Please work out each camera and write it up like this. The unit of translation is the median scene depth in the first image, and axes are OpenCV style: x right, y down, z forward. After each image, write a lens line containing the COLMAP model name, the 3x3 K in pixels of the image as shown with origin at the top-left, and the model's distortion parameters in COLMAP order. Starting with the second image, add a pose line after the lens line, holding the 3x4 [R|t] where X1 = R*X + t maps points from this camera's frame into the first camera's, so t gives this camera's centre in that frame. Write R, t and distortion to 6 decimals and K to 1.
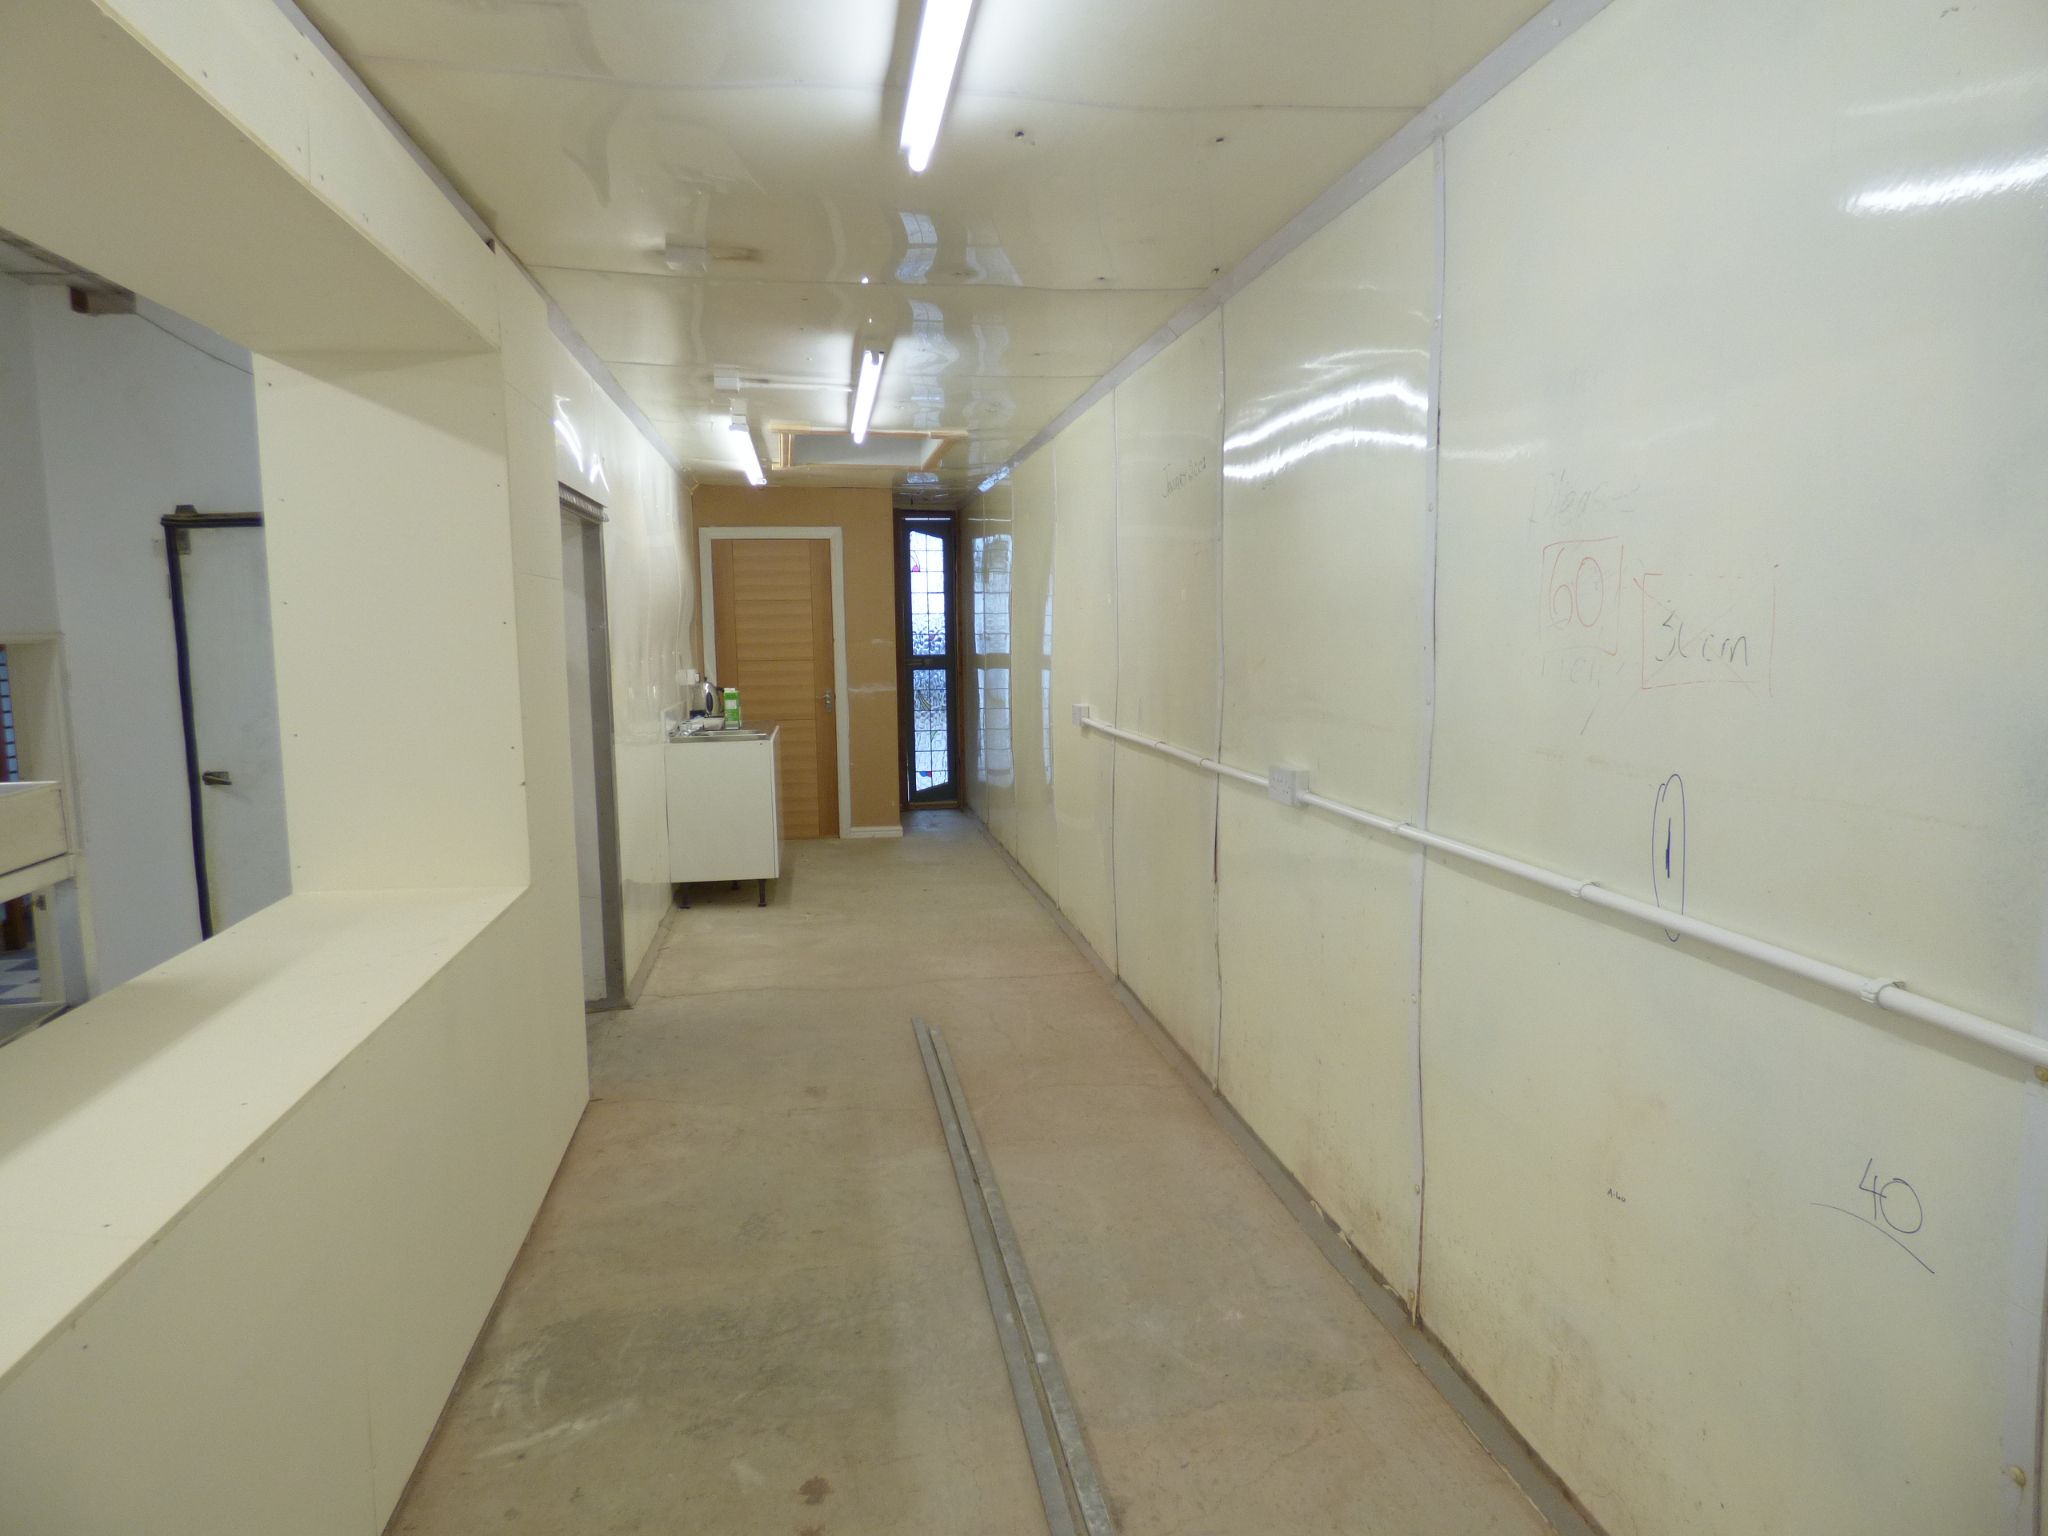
lens RADIAL K [[1224.7, 0, 1023.6], [0, 1224.7, 766.0], [0, 0, 1]] dist [-0.020950, -0.001327]
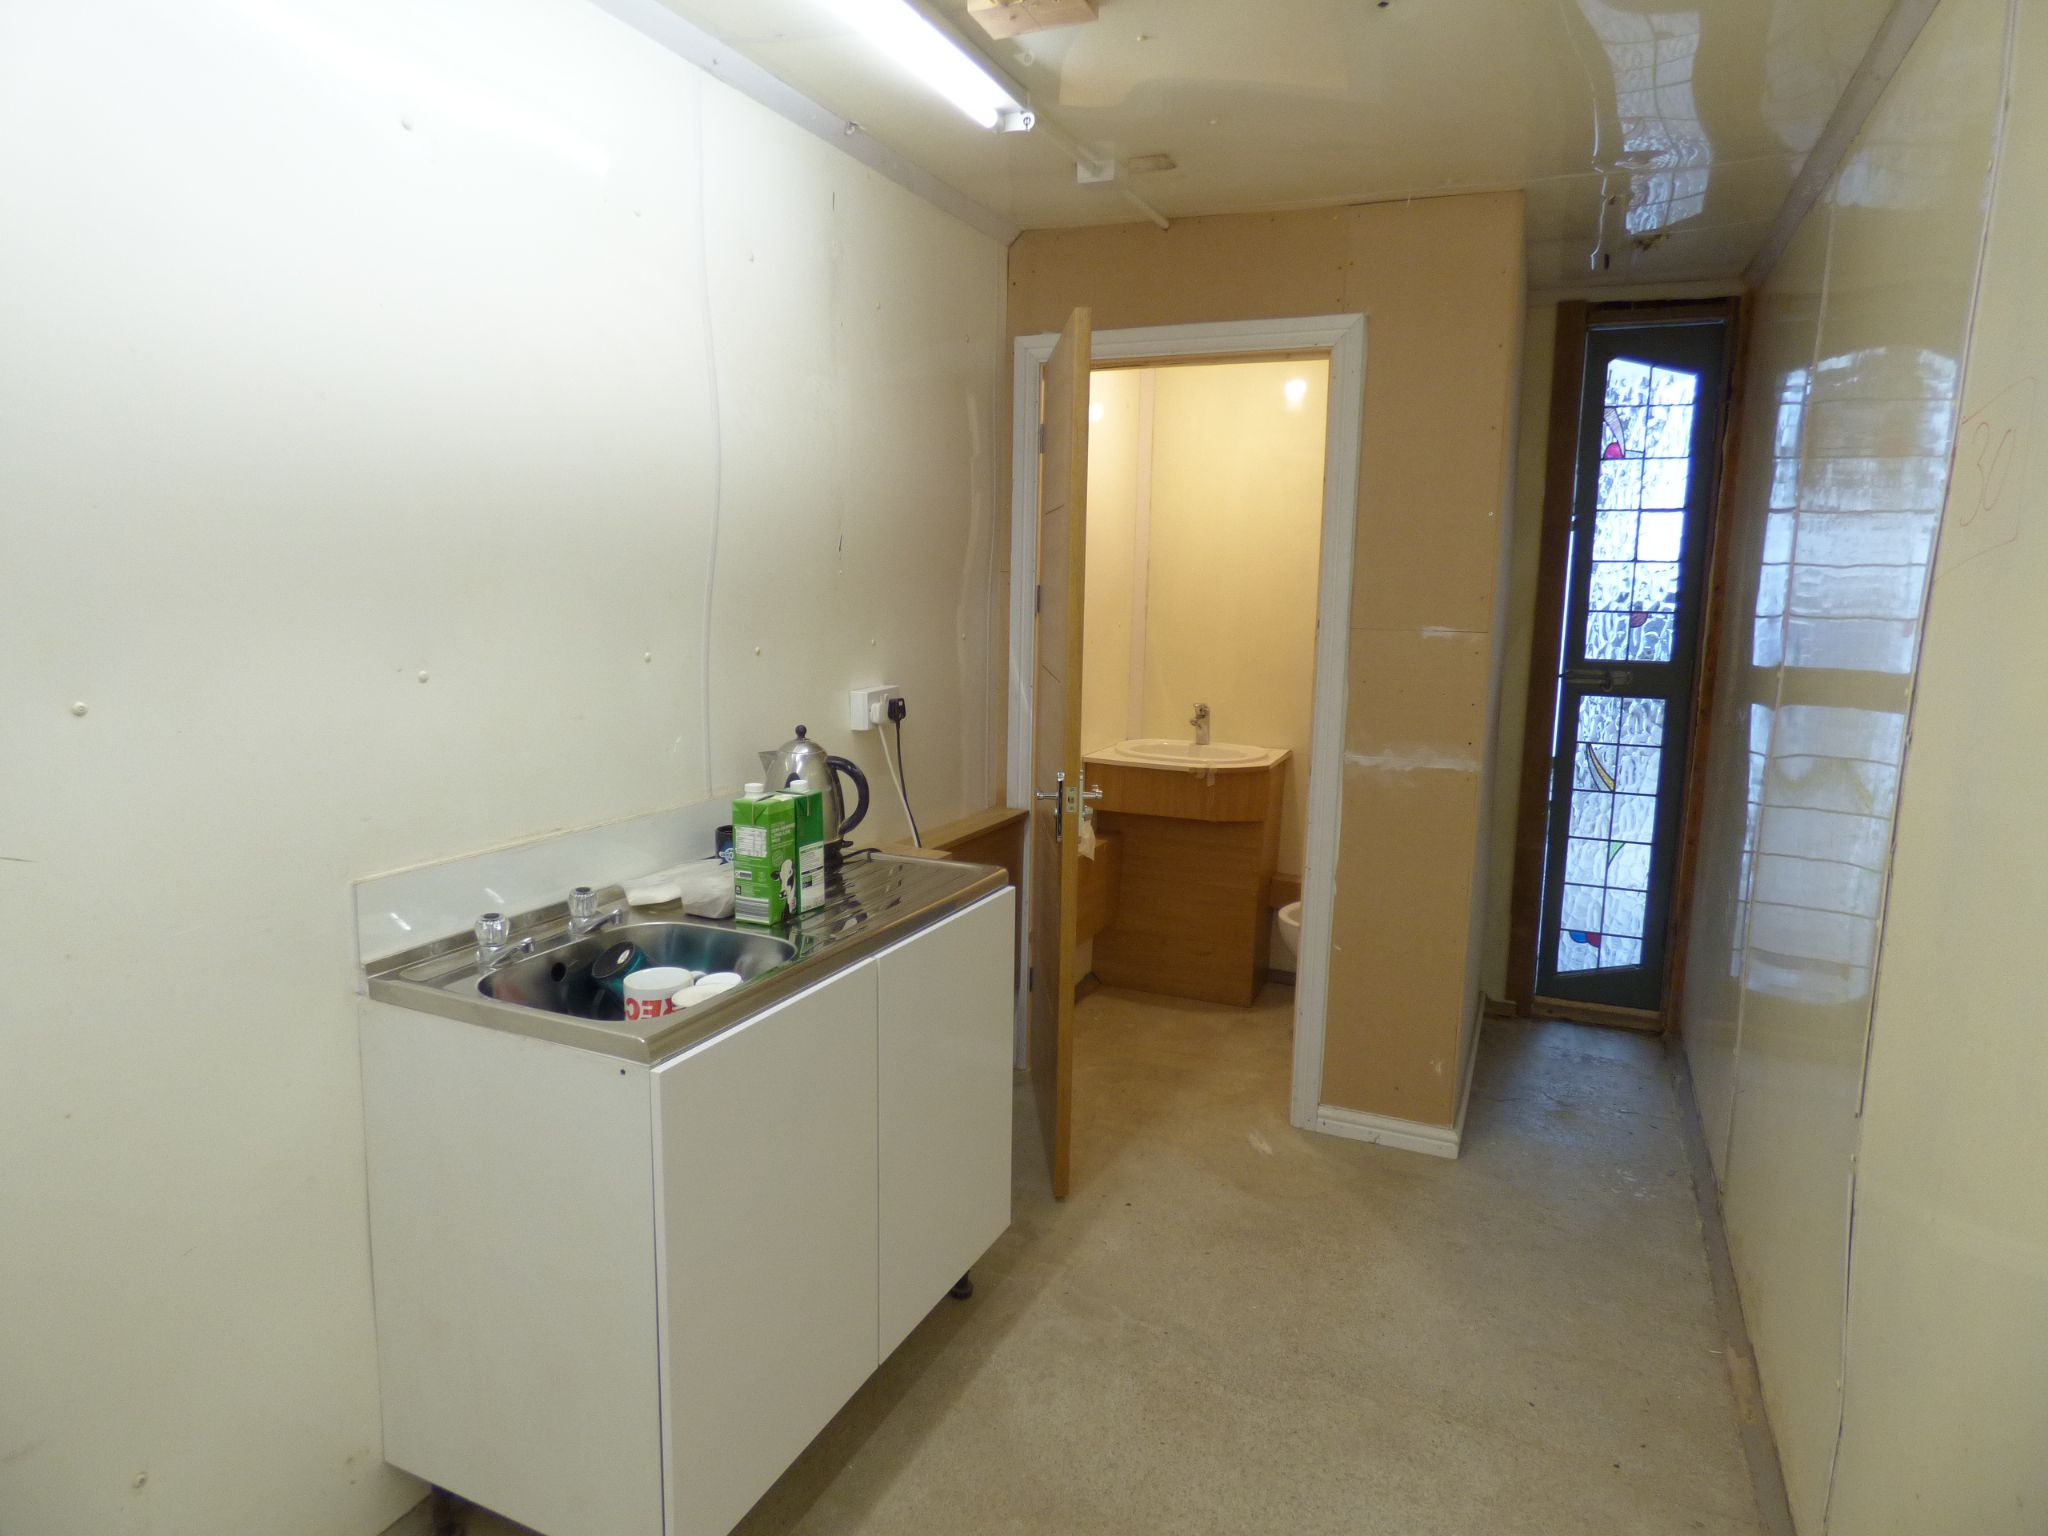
lens RADIAL K [[1224.7, 0, 1067.8], [0, 1224.7, 751.7], [0, 0, 1]] dist [-0.020950, -0.001327]
pose [[0.838114, 0.117222, -0.532751, -0.012322], [-0.093582, 0.993057, 0.071282, -0.072075], [0.537407, -0.009887, 0.843265, 0.552280]]
